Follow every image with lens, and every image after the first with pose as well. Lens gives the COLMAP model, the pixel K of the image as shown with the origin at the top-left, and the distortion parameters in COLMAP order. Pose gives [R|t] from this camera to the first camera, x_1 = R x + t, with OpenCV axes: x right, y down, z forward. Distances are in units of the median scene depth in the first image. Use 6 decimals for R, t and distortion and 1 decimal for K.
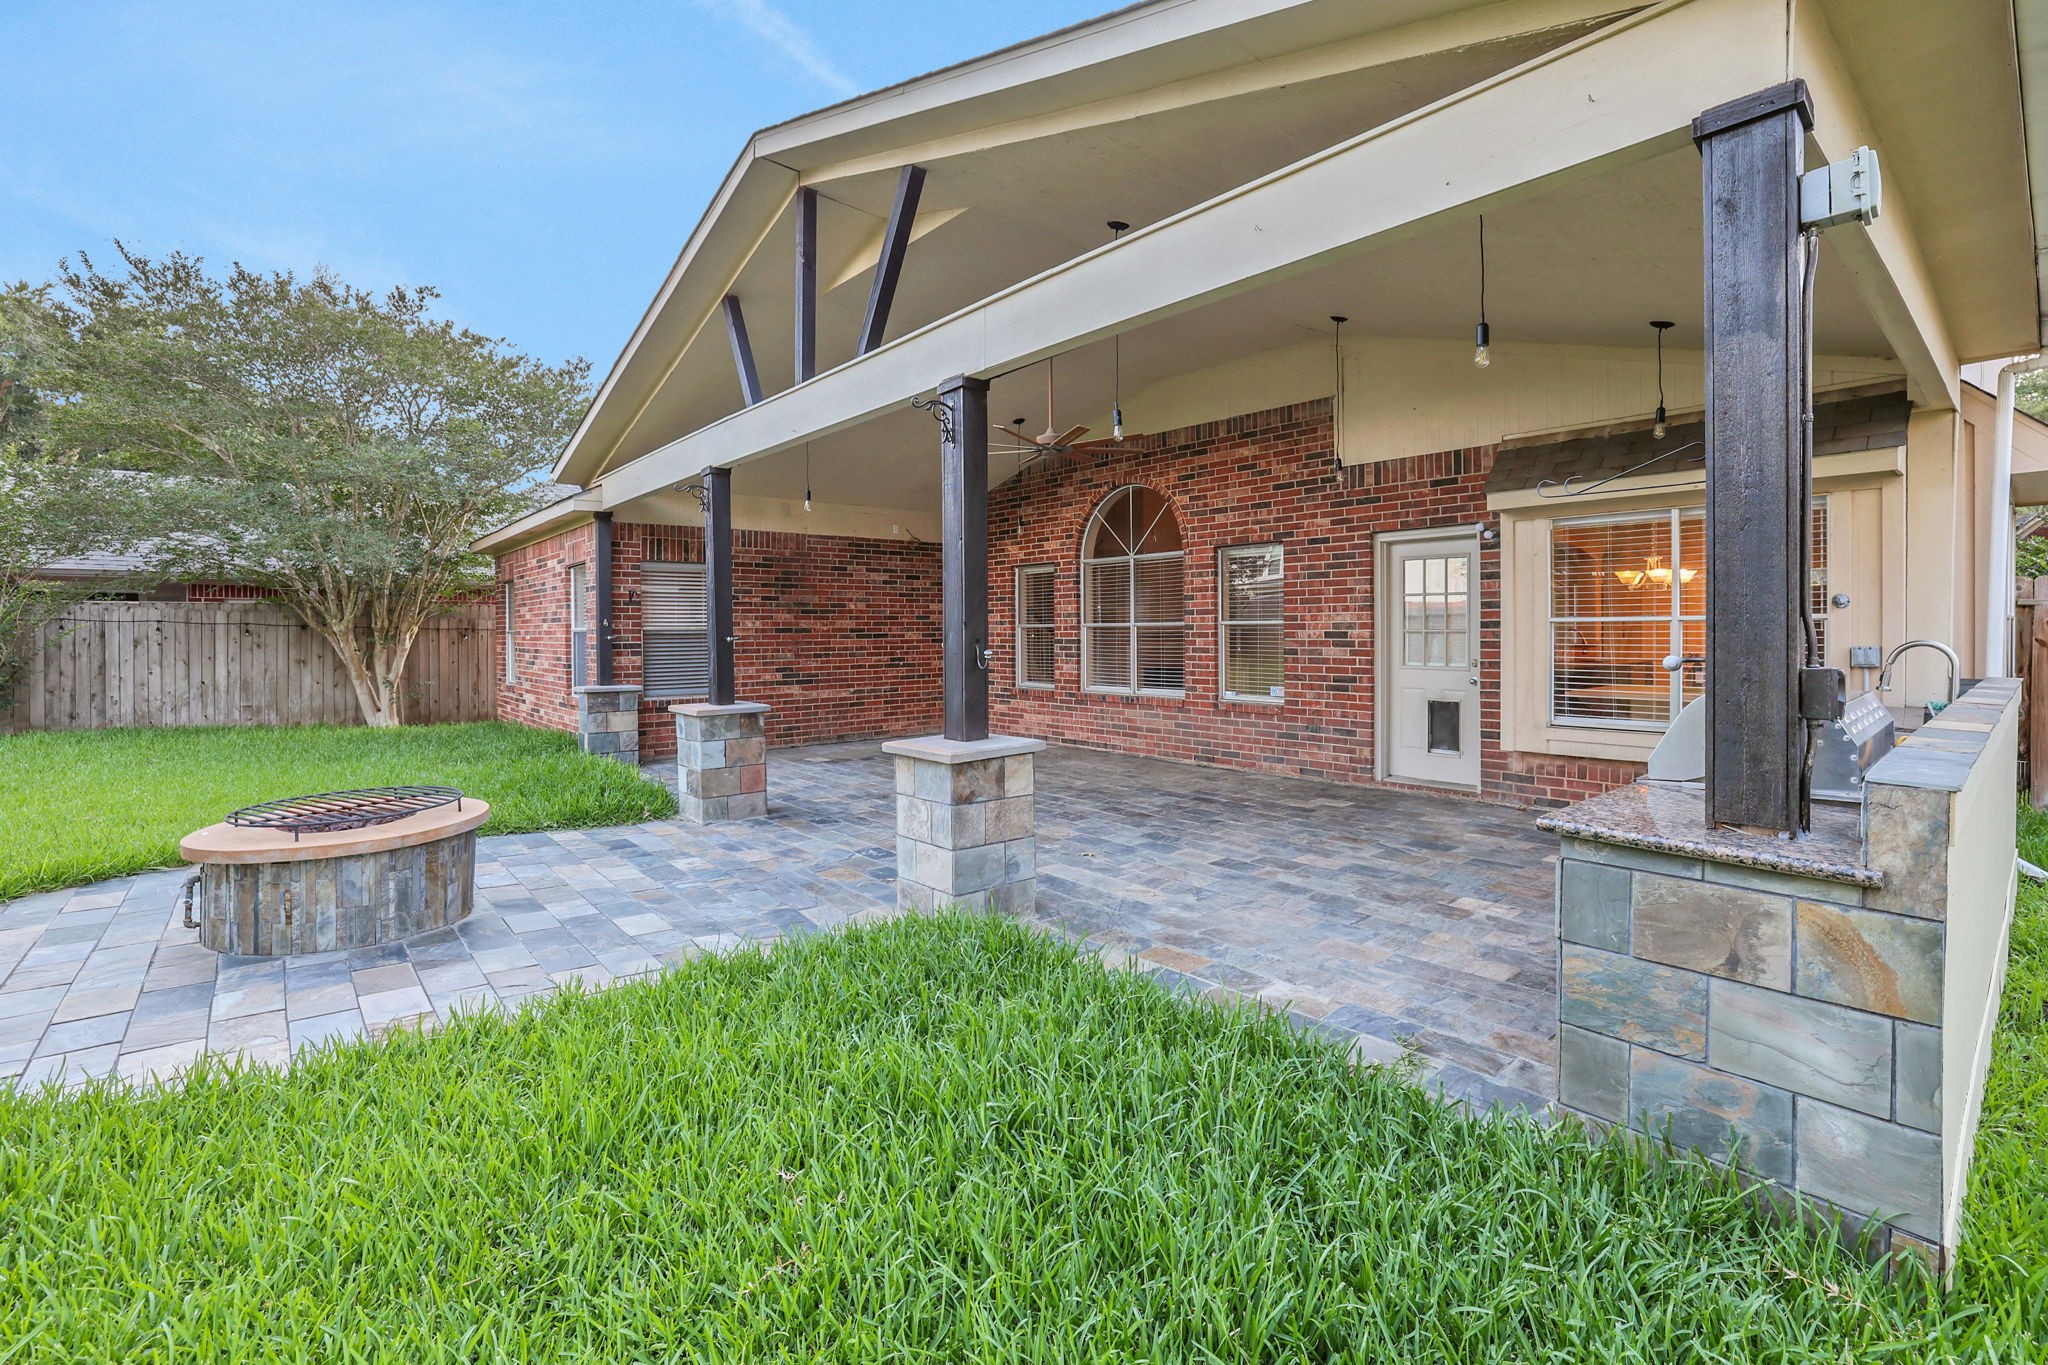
lens RADIAL K [[912.7, 0, 982.4], [0, 912.7, 633.3], [0, 0, 1]] dist [-0.025936, 0.000554]
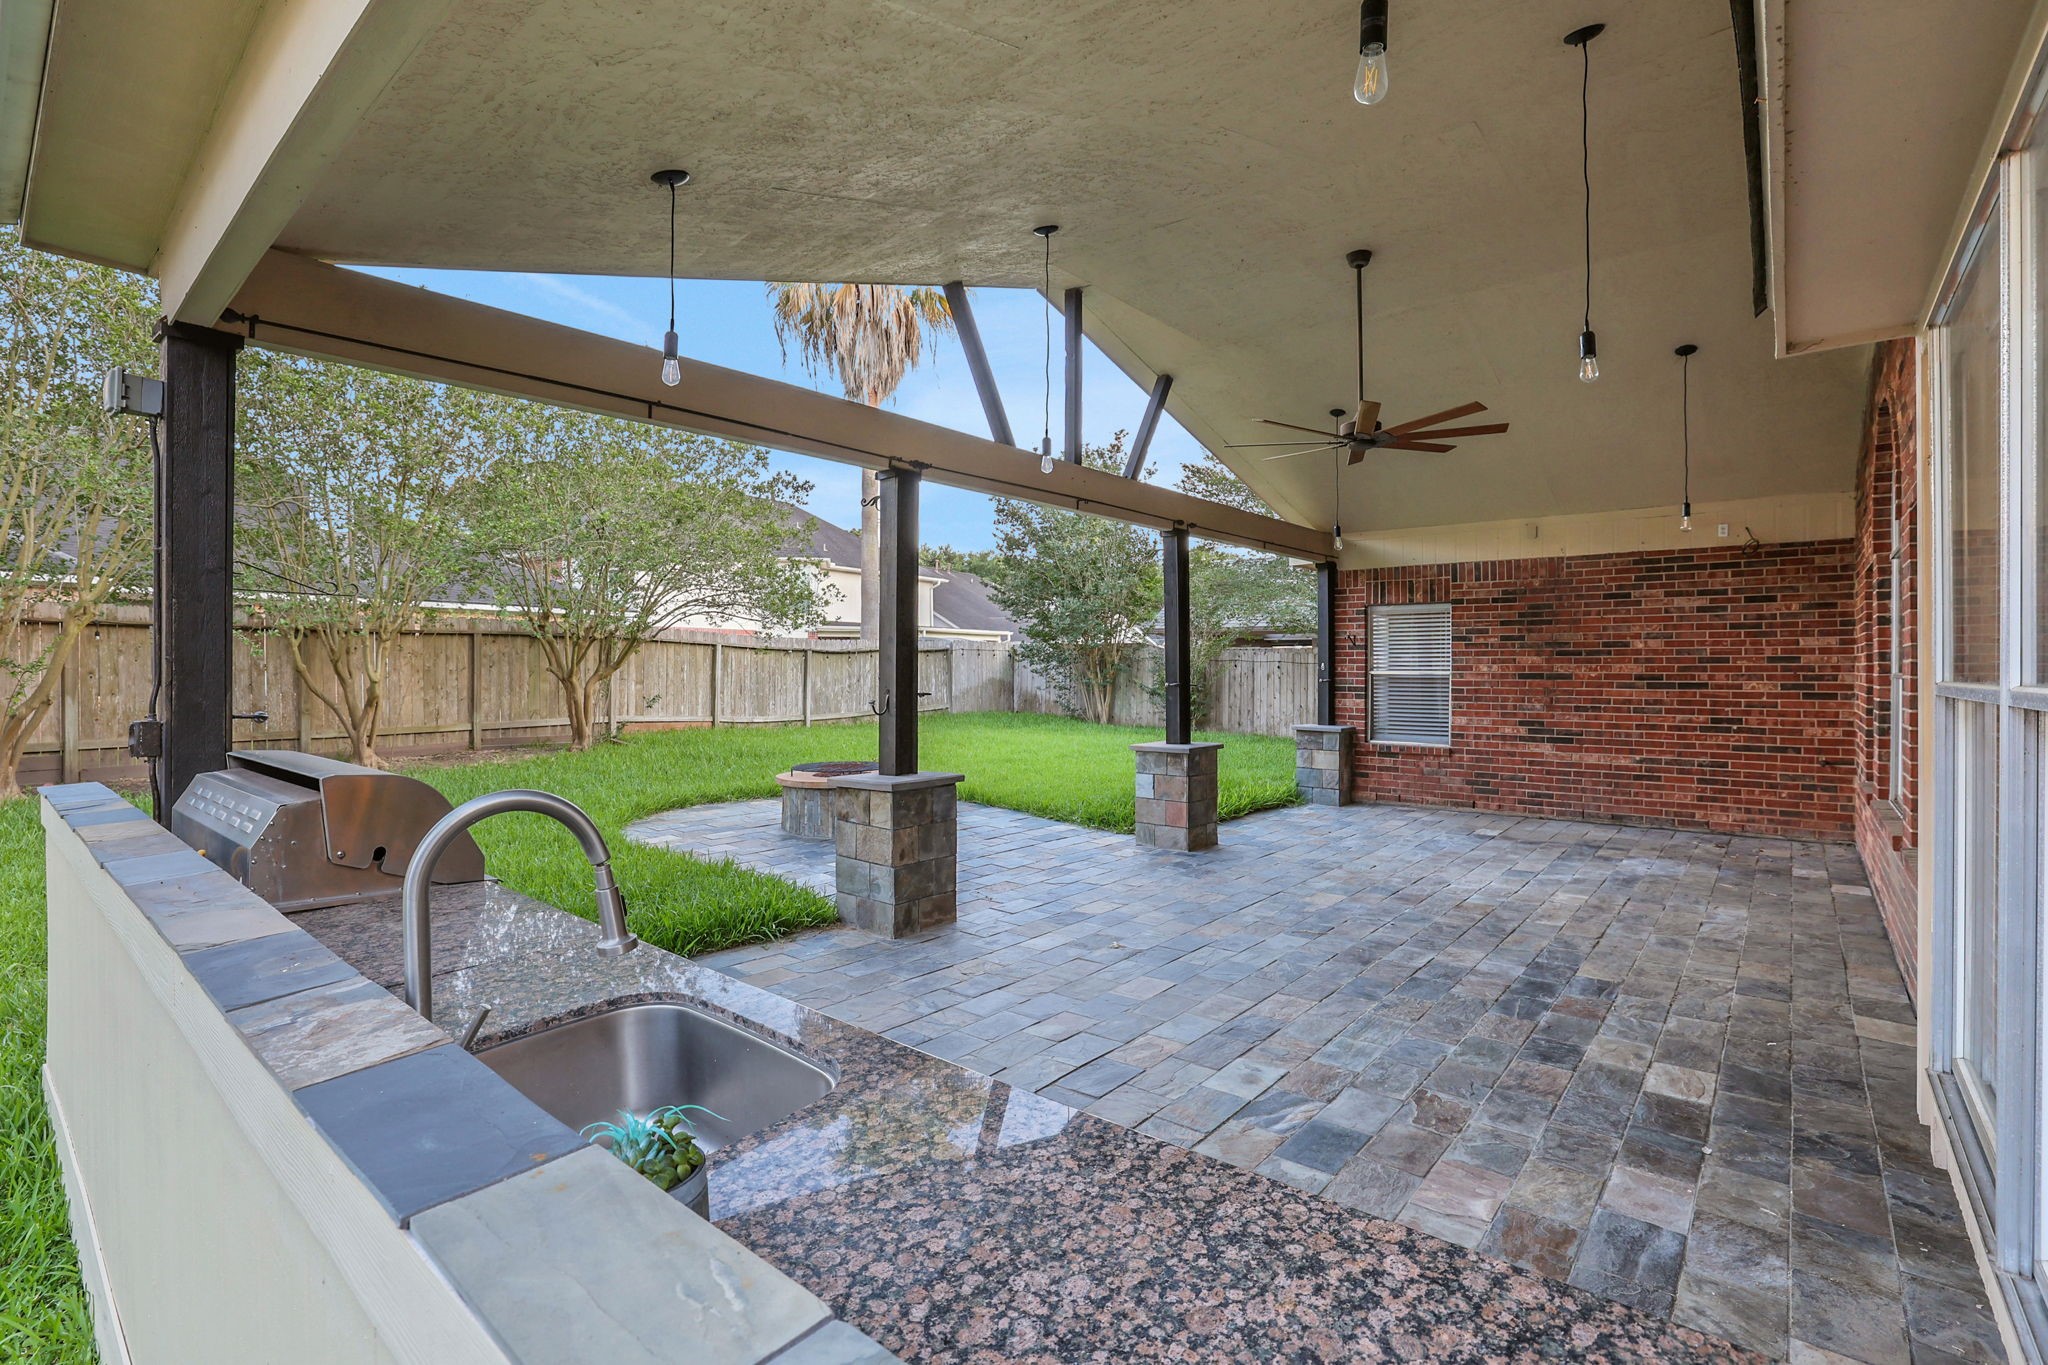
lens RADIAL K [[921.9, 0, 1056.4], [0, 921.9, 666.7], [0, 0, 1]] dist [-0.032034, 0.000238]
pose [[0.214082, 0.007483, -0.976787, 0.576491], [-0.007461, 0.999954, 0.006025, -0.015491], [0.976787, 0.005998, 0.214128, 0.458422]]
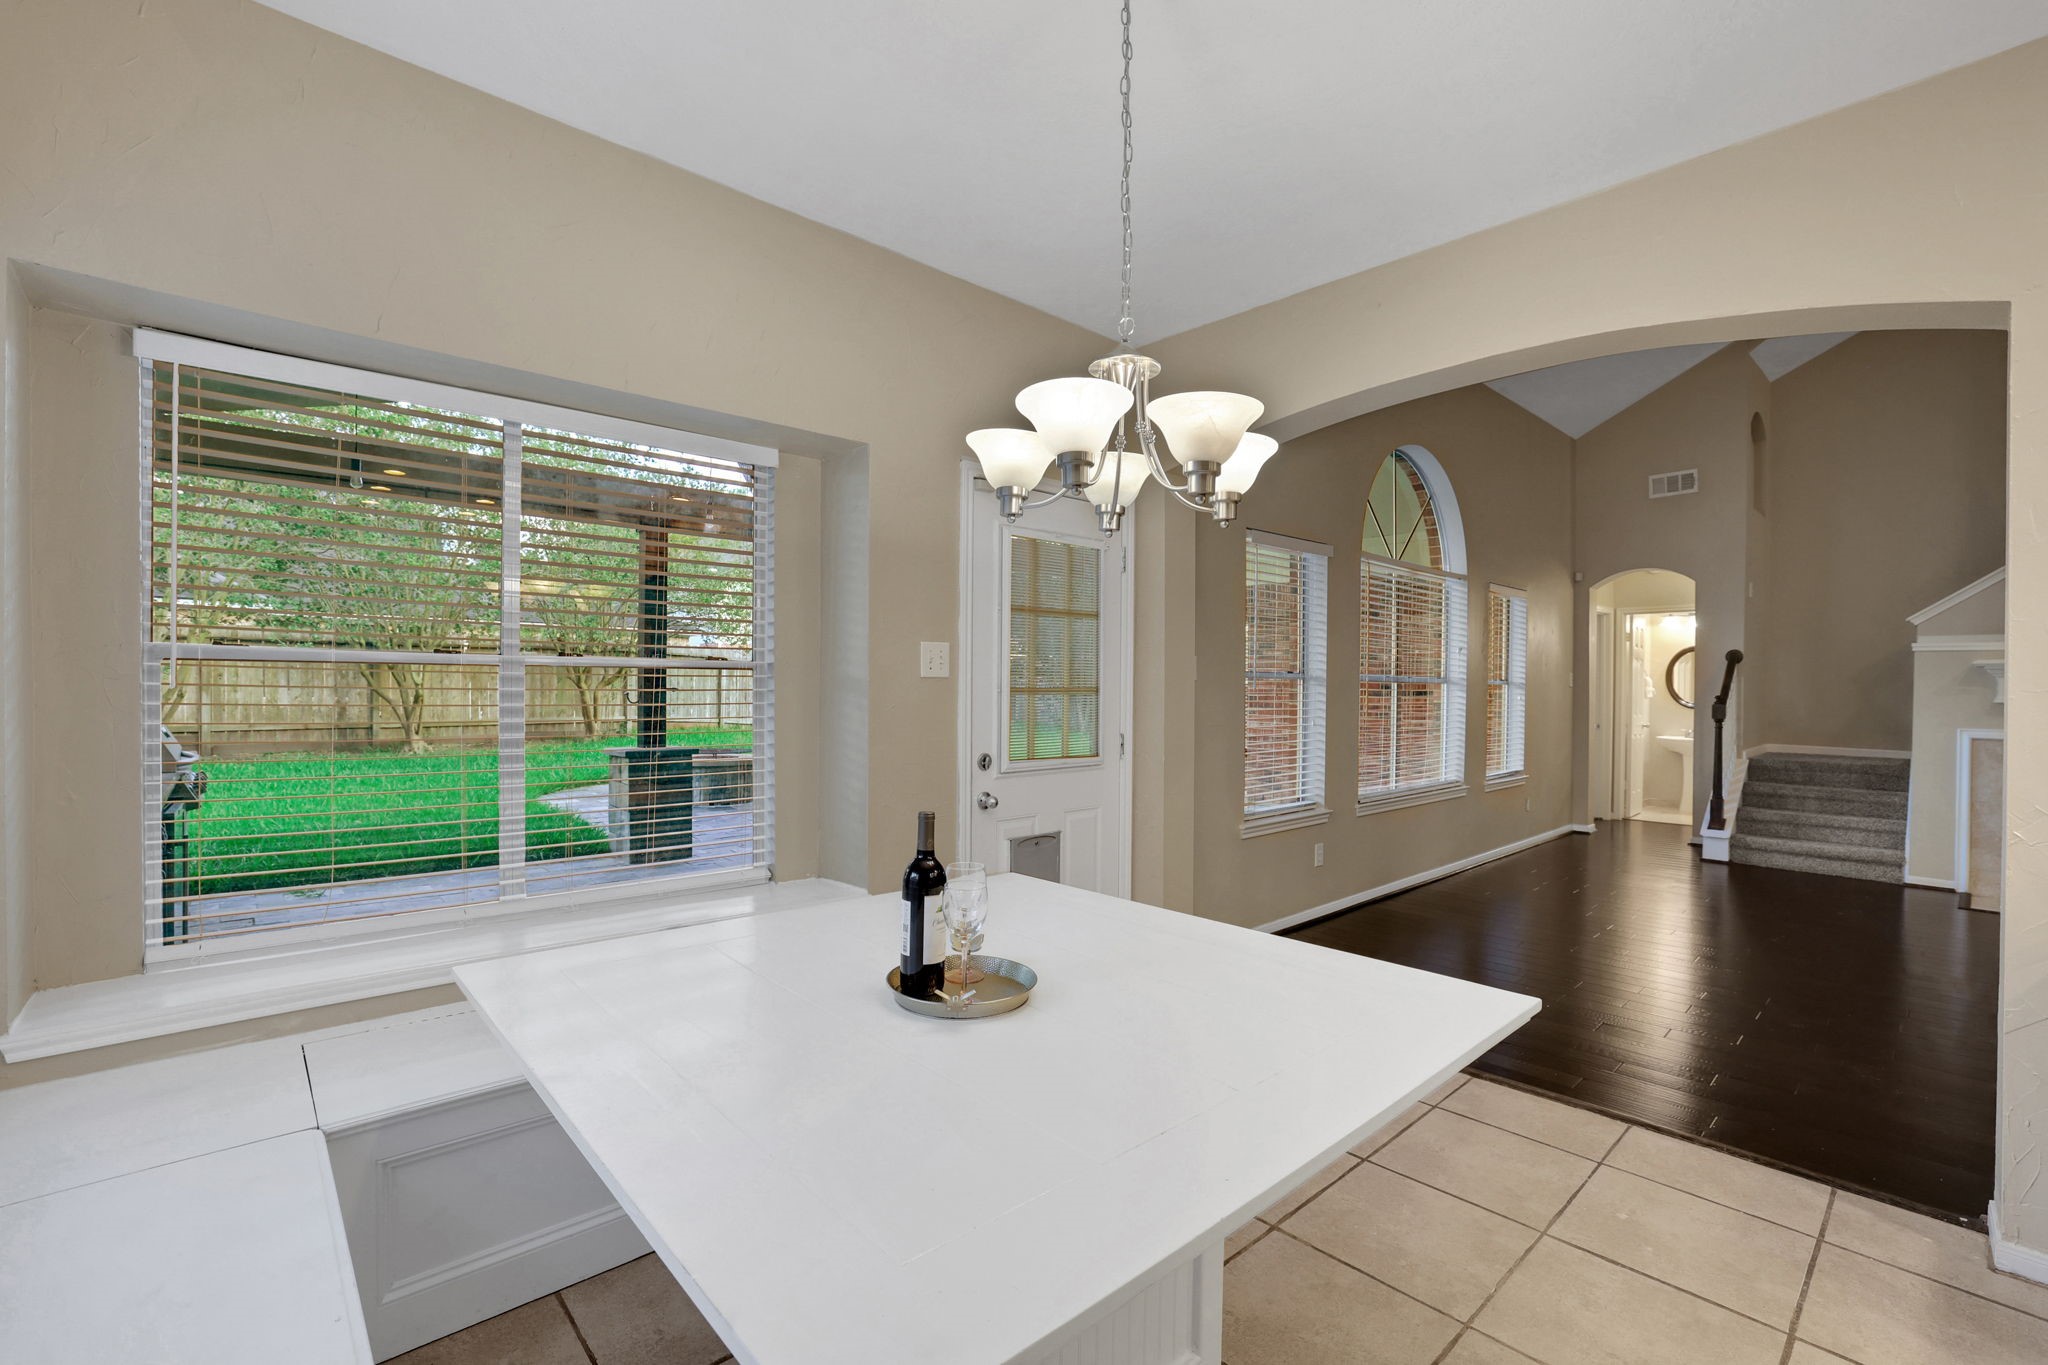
lens RADIAL K [[886.6, 0, 1042.3], [0, 886.6, 691.9], [0, 0, 1]] dist [-0.008057, 0.000166]
pose [[0.066581, 0.014820, -0.997671, 0.784611], [-0.014175, 0.999803, 0.013905, -0.006011], [0.997680, 0.013216, 0.066778, 0.773908]]
